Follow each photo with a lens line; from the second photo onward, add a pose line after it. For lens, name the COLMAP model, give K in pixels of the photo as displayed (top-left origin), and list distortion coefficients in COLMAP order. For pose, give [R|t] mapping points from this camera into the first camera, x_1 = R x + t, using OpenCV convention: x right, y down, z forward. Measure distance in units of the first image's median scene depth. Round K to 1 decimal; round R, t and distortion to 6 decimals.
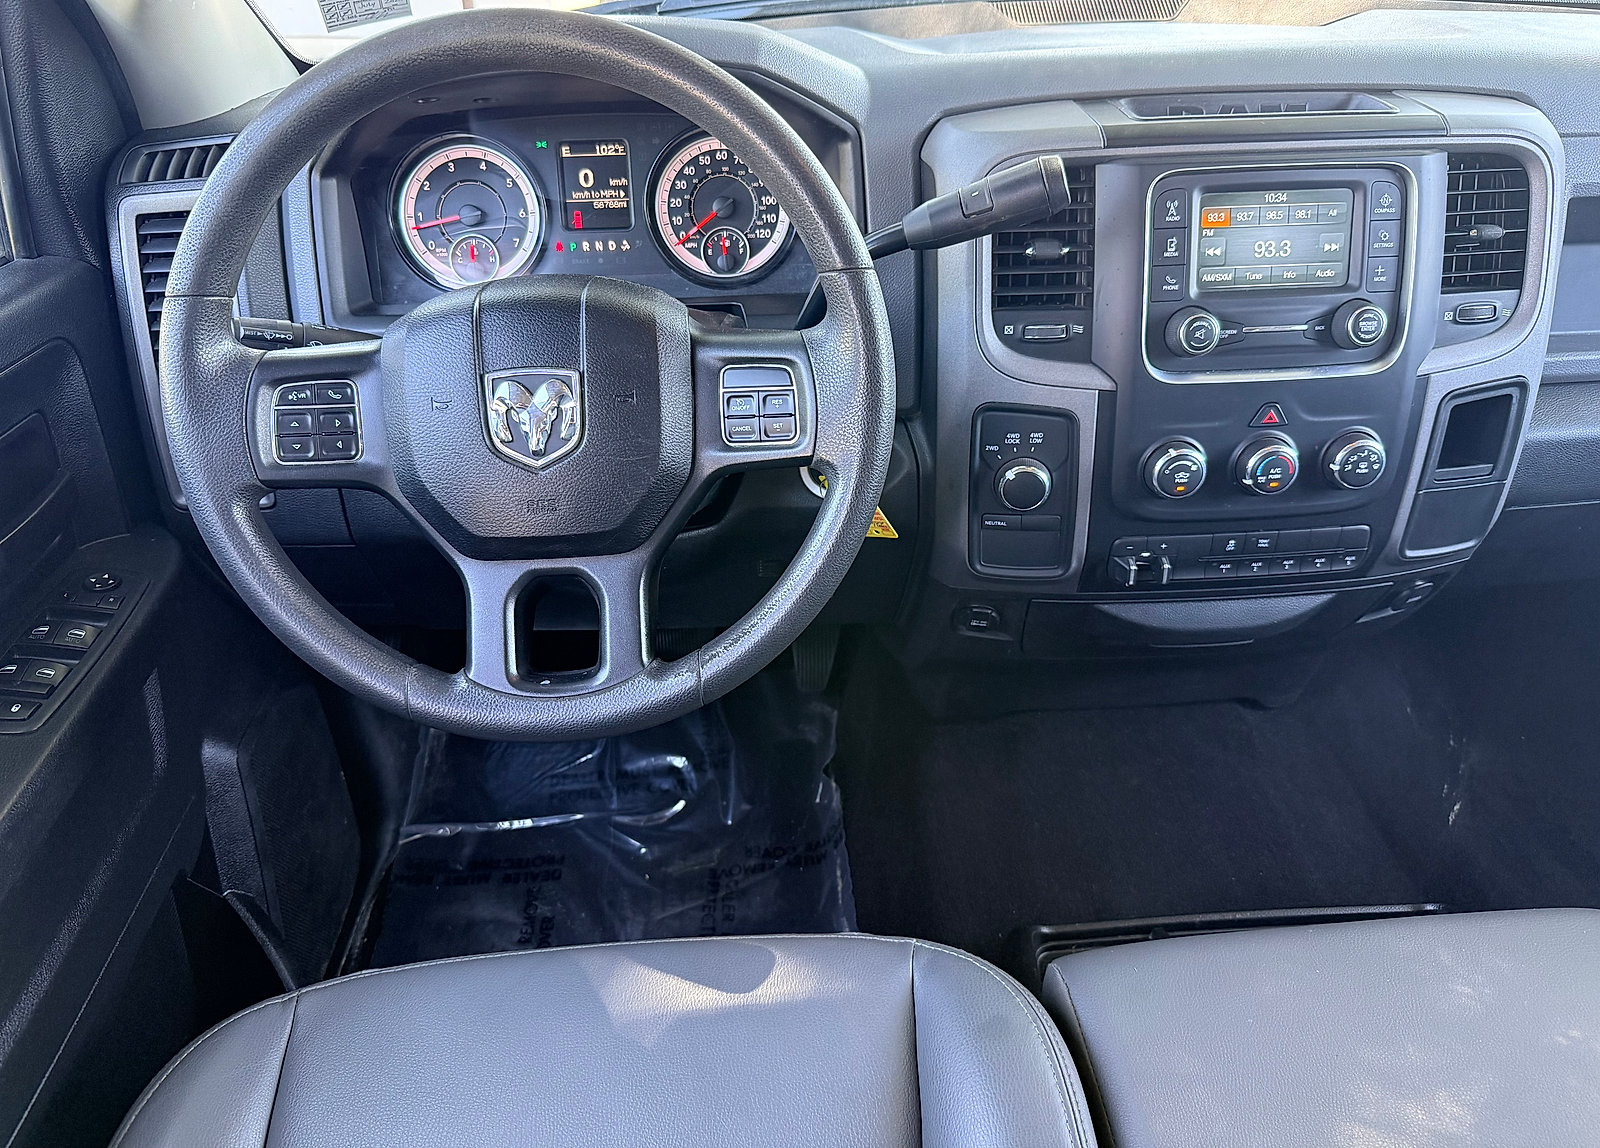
lens RADIAL K [[1226.5, 0, 800.0], [0, 1226.5, 574.0], [0, 0, 1]] dist [0.089322, -0.187378]
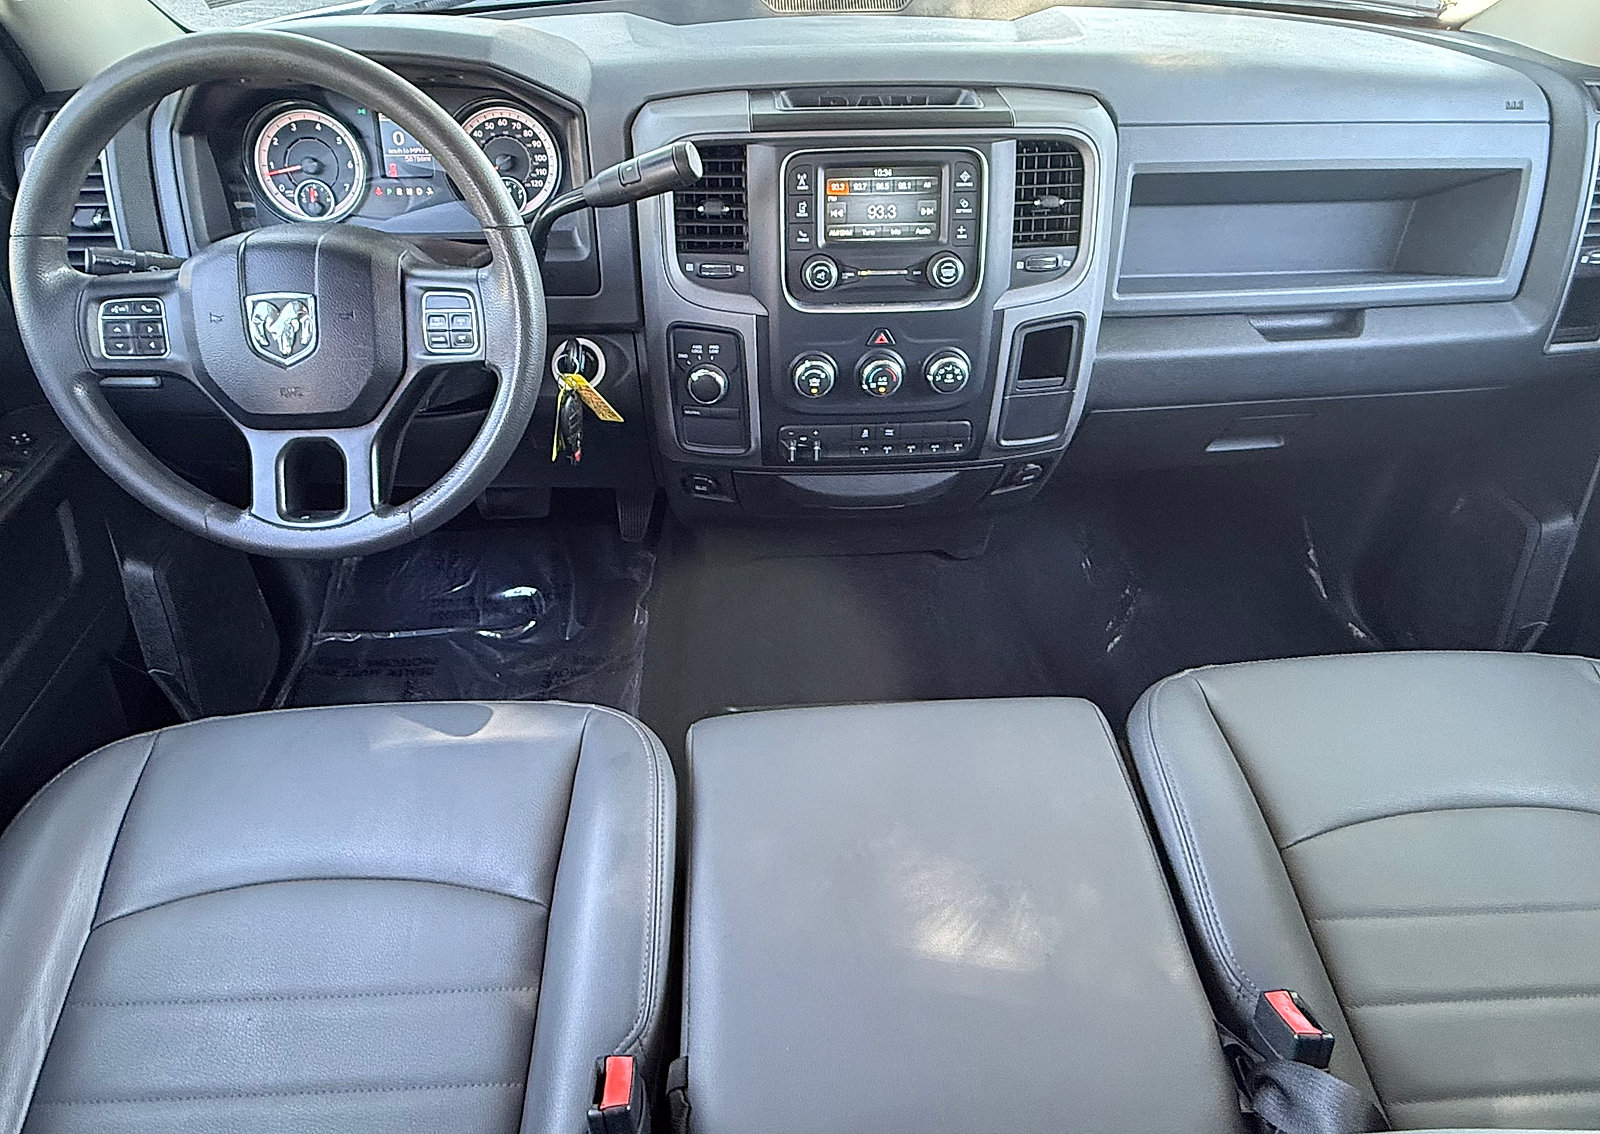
lens RADIAL K [[1063.3, 0, 800.0], [0, 1063.3, 567.0], [0, 0, 1]] dist [-0.001365, 0.005615]
pose [[0.999694, 0.024733, 0.000844, 0.294705], [-0.024682, 0.994005, 0.106516, -0.000363], [0.001796, -0.106505, 0.994311, -0.183724]]
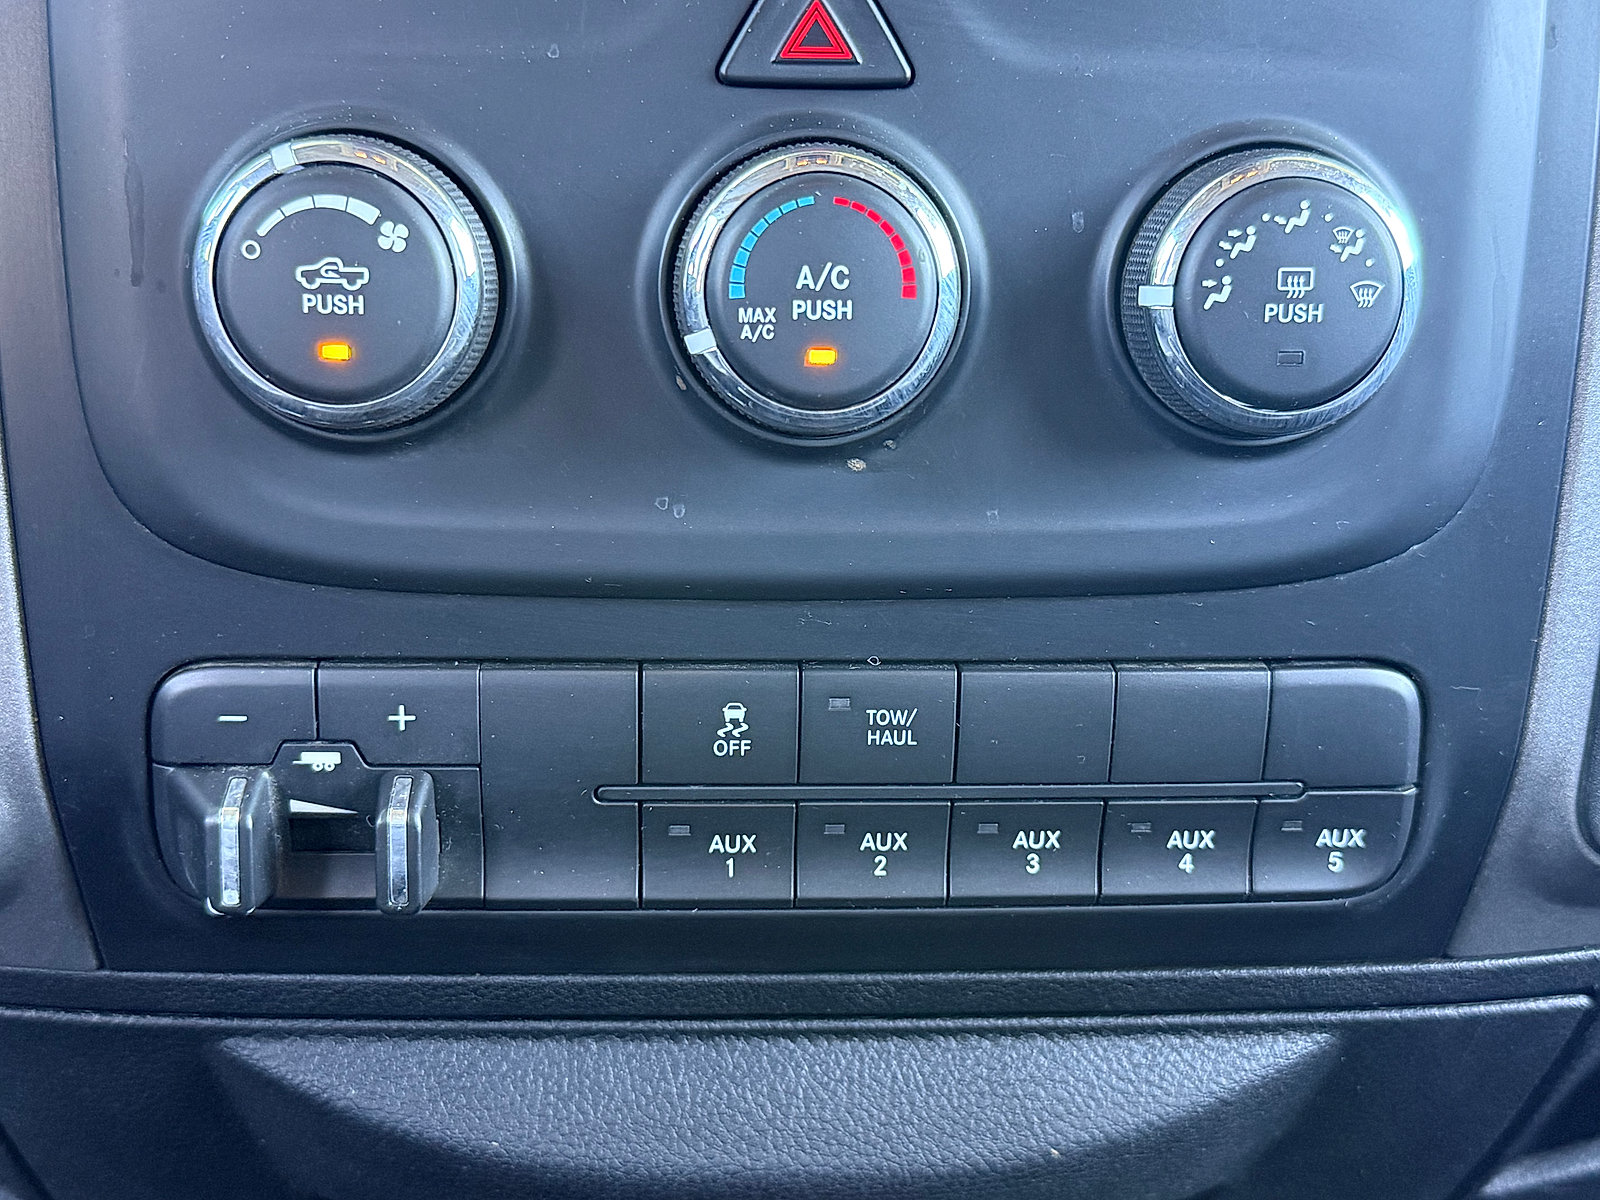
lens RADIAL K [[1976.5, 0, 800.0], [0, 1976.5, 600.0], [0, 0, 1]] dist [0.190669, 0.000400]
pose [[0.999252, 0.036787, -0.011890, 0.382645], [-0.038623, 0.963565, -0.264670, 0.045677], [0.001720, 0.264931, 0.964266, 0.711022]]
